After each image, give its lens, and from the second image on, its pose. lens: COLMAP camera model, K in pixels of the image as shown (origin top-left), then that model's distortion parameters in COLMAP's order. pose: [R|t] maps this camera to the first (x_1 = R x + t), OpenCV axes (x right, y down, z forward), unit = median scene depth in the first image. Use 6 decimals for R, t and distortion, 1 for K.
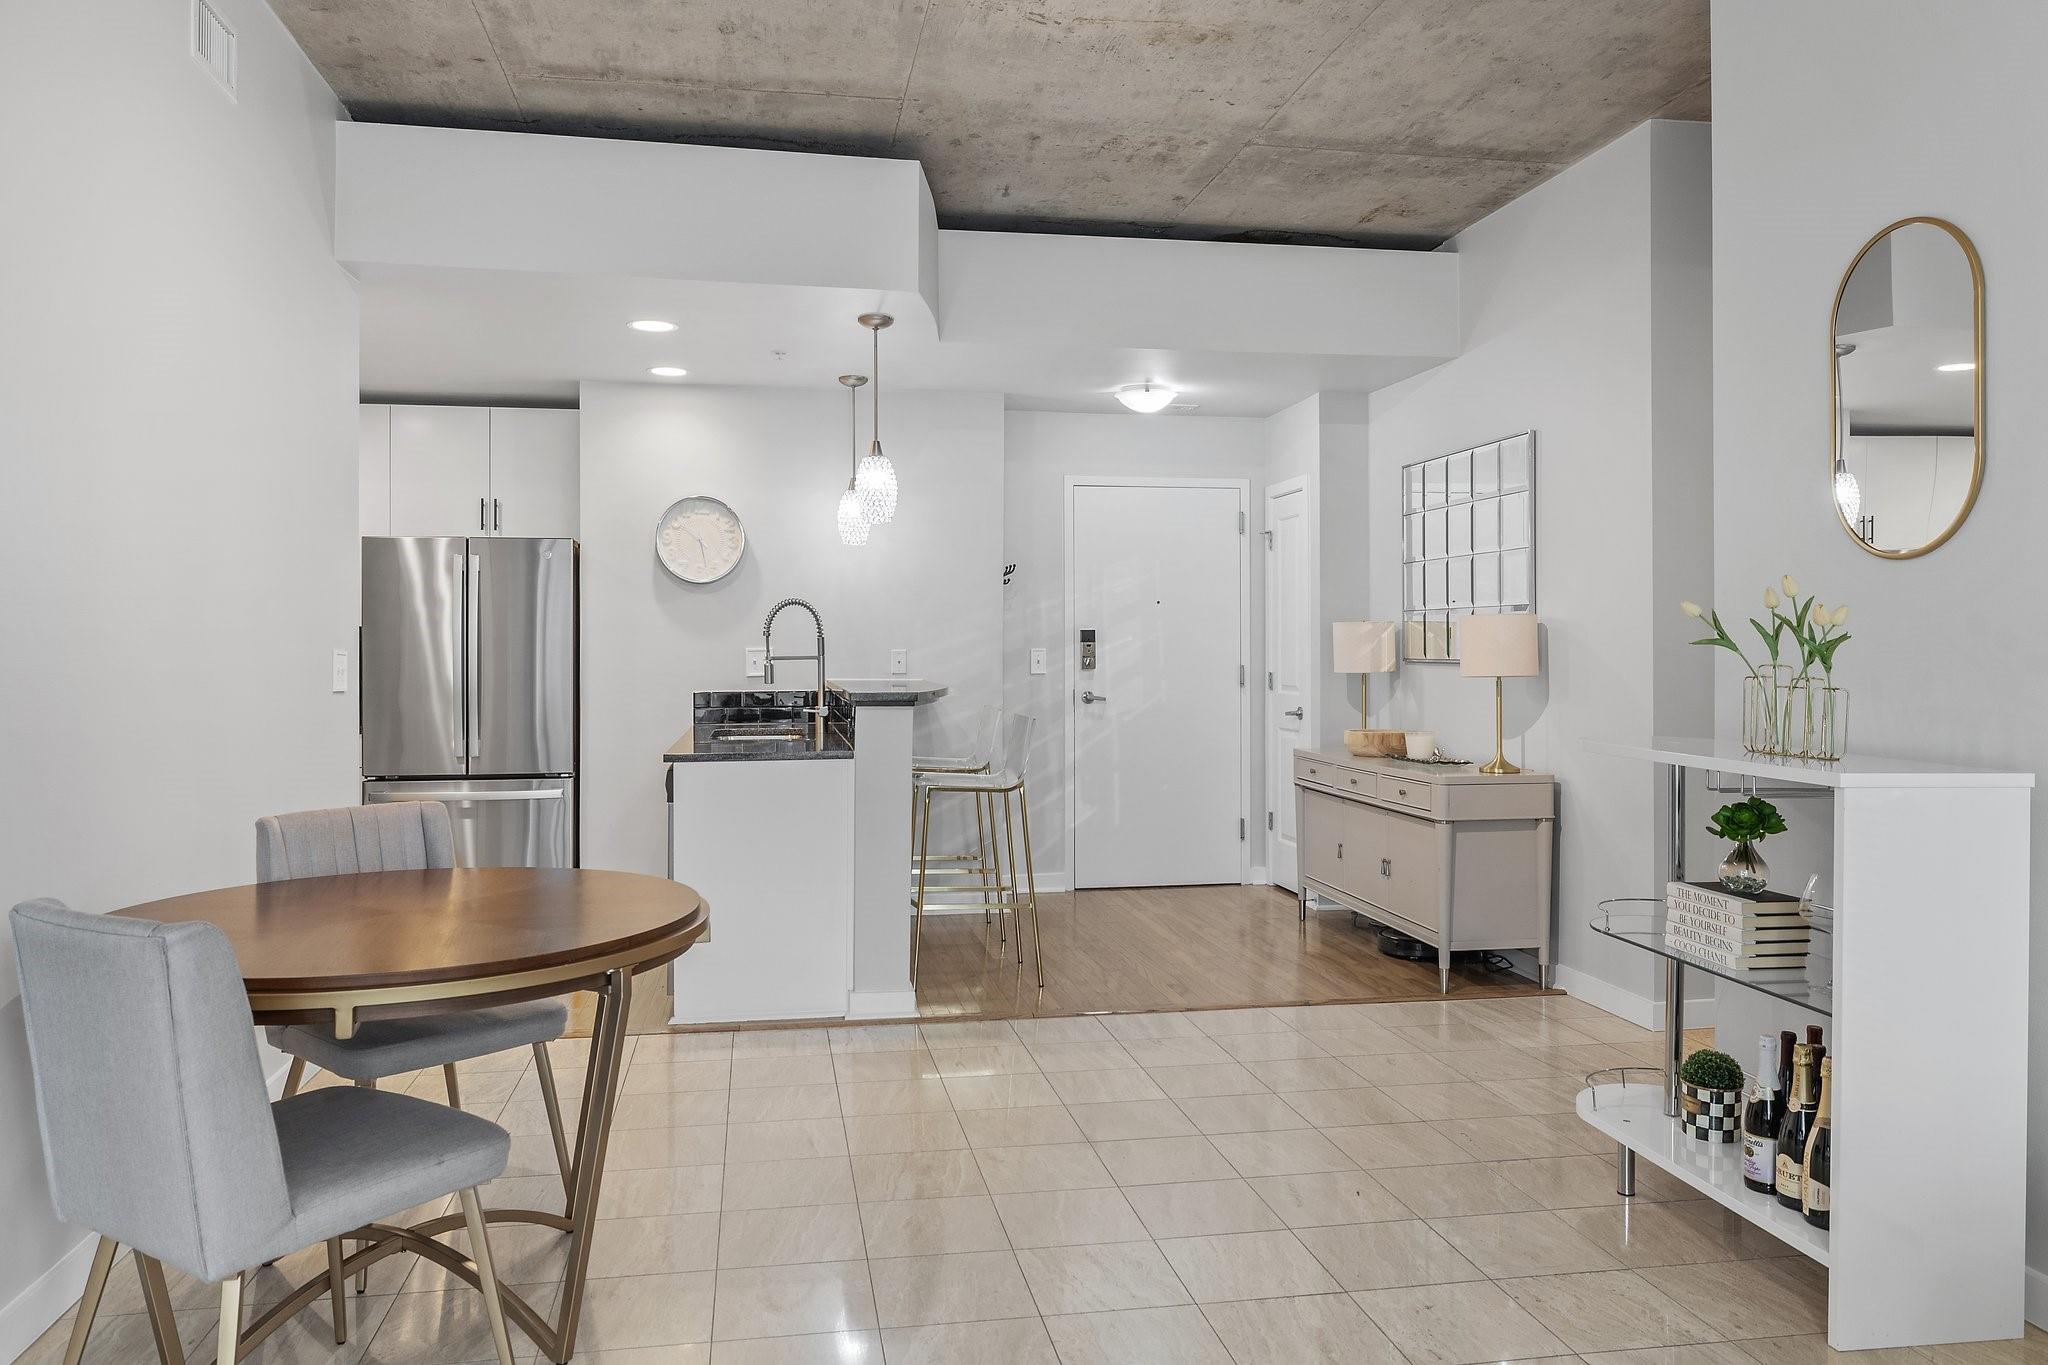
lens RADIAL K [[1403.8, 0, 984.6], [0, 1403.8, 645.5], [0, 0, 1]] dist [0.000535, -0.000798]
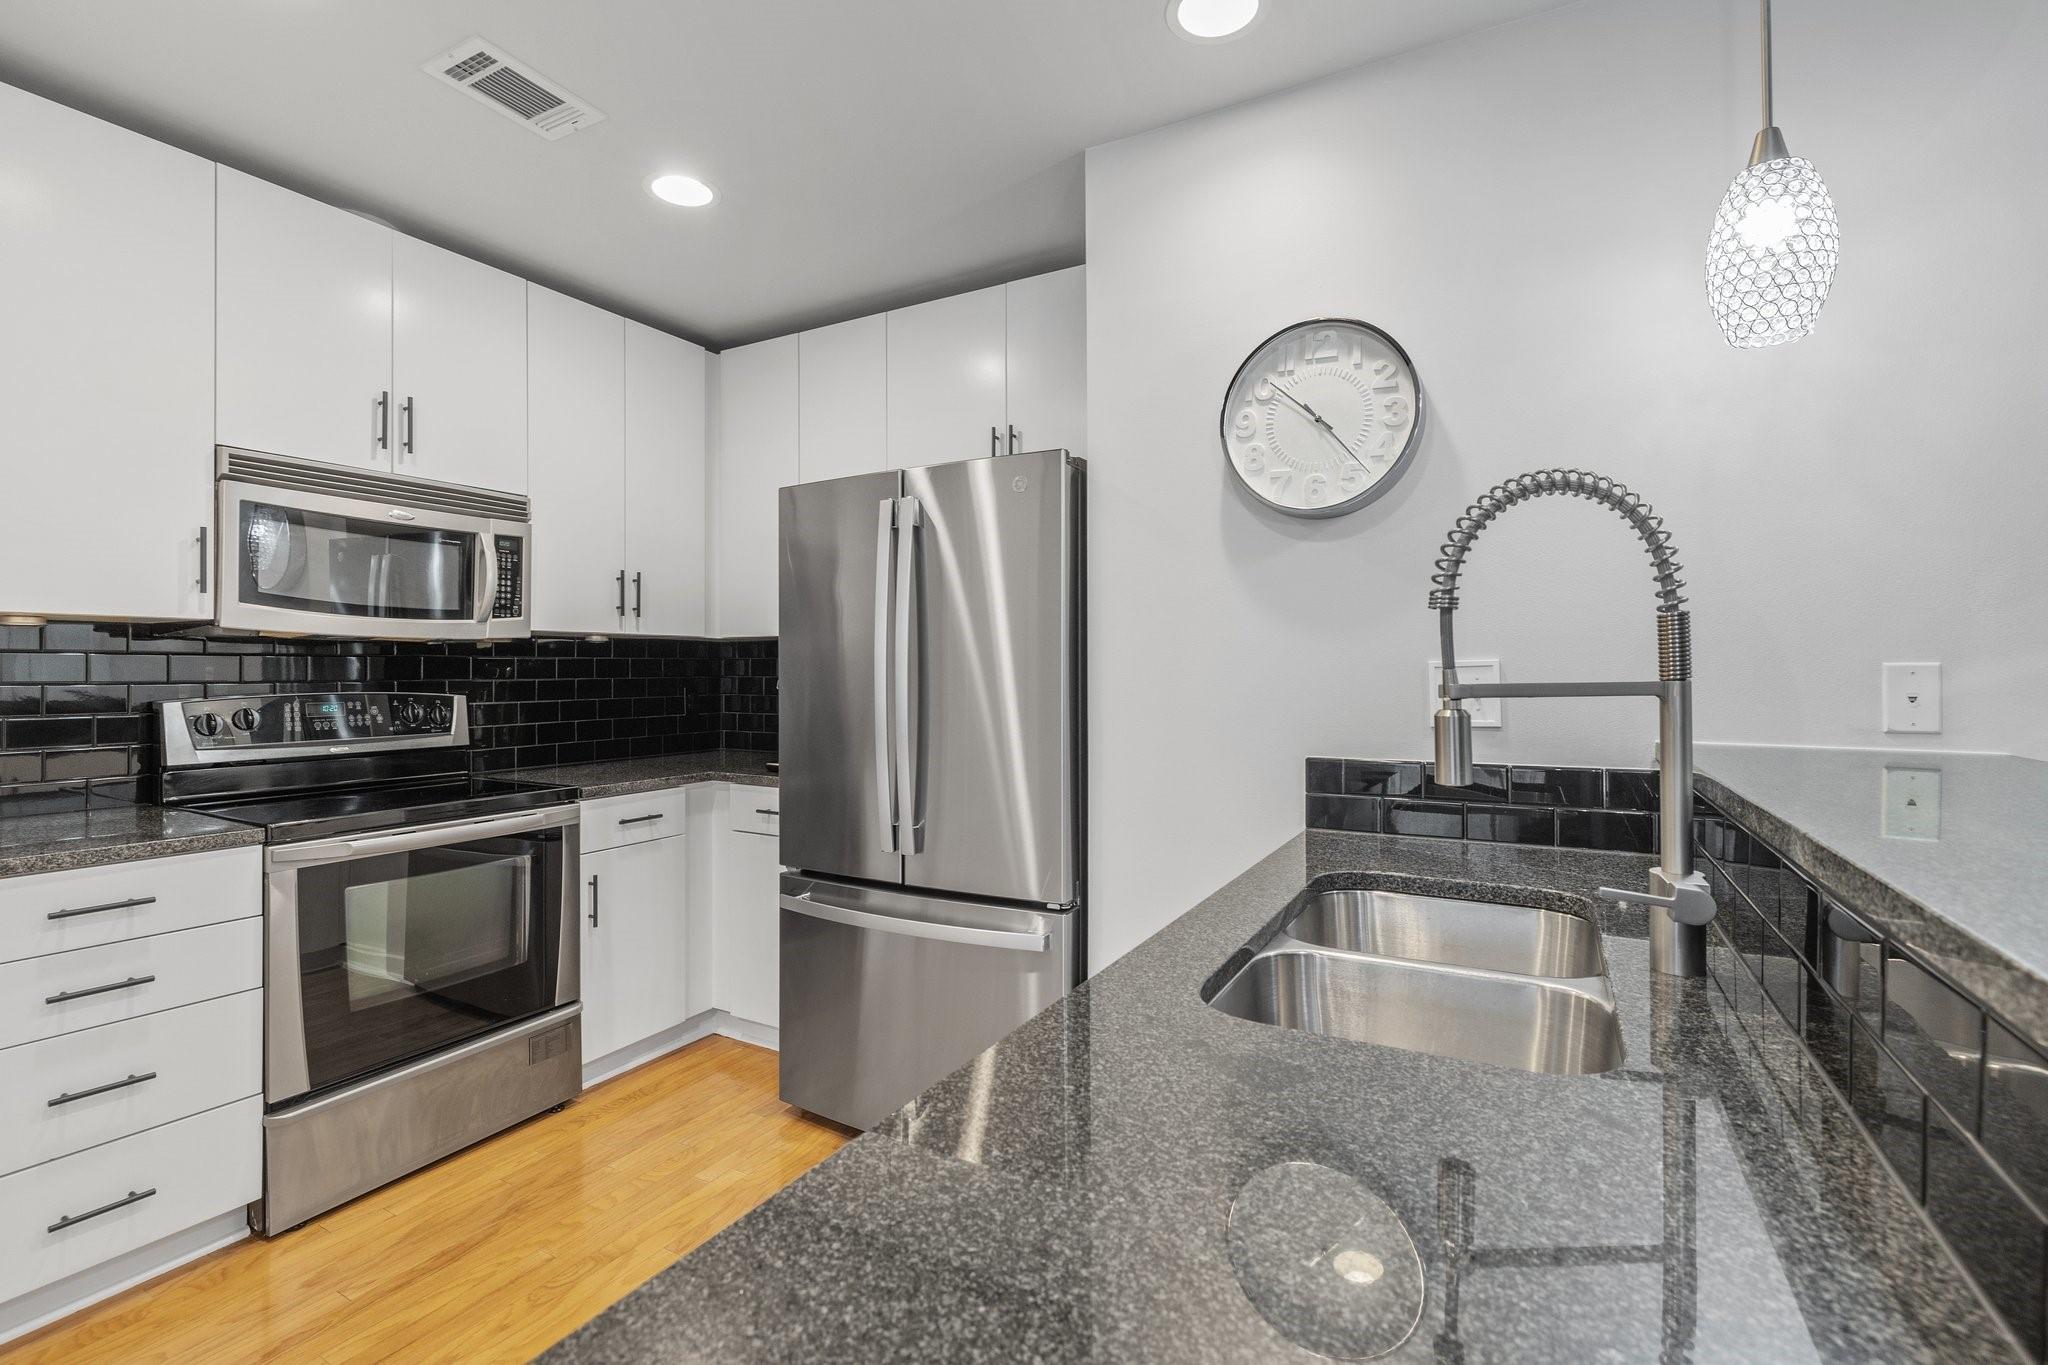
lens RADIAL K [[931.2, 0, 1018.9], [0, 931.2, 664.7], [0, 0, 1]] dist [-0.007258, 0.002215]
pose [[0.787967, -0.003327, -0.615709, -0.095429], [0.002237, 0.999994, -0.002540, 0.003801], [0.615714, 0.000624, 0.787970, 0.706000]]
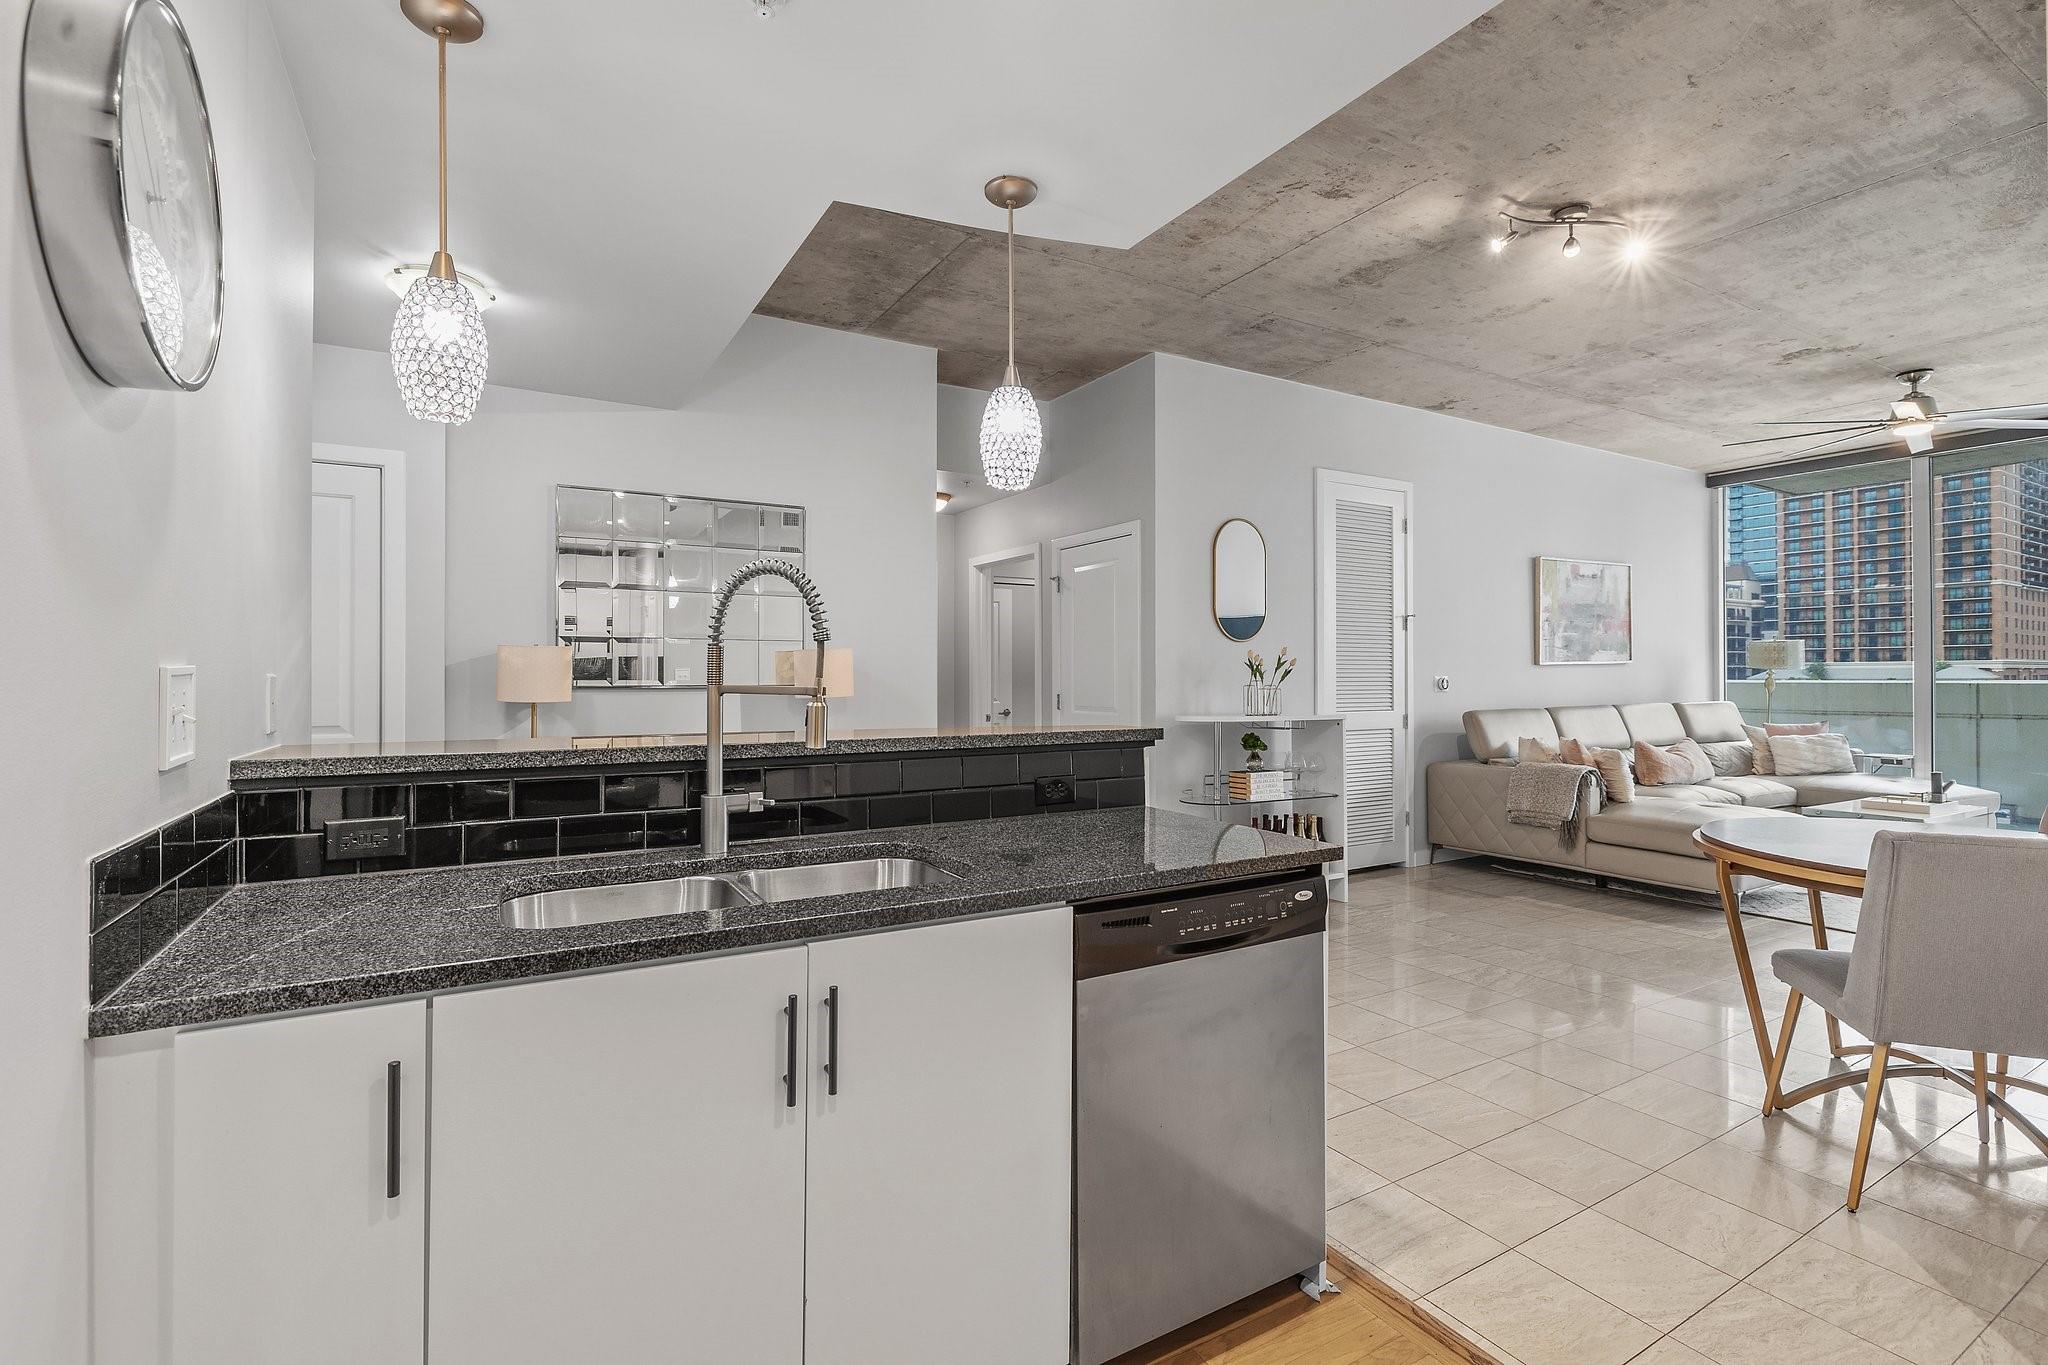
lens RADIAL K [[931.2, 0, 1016.6], [0, 931.2, 671.8], [0, 0, 1]] dist [-0.007258, 0.002215]
pose [[-0.356948, 0.006967, 0.934098, -0.396246], [0.000389, 0.999973, -0.007310, 0.004660], [-0.934124, -0.002246, -0.356941, 0.917520]]
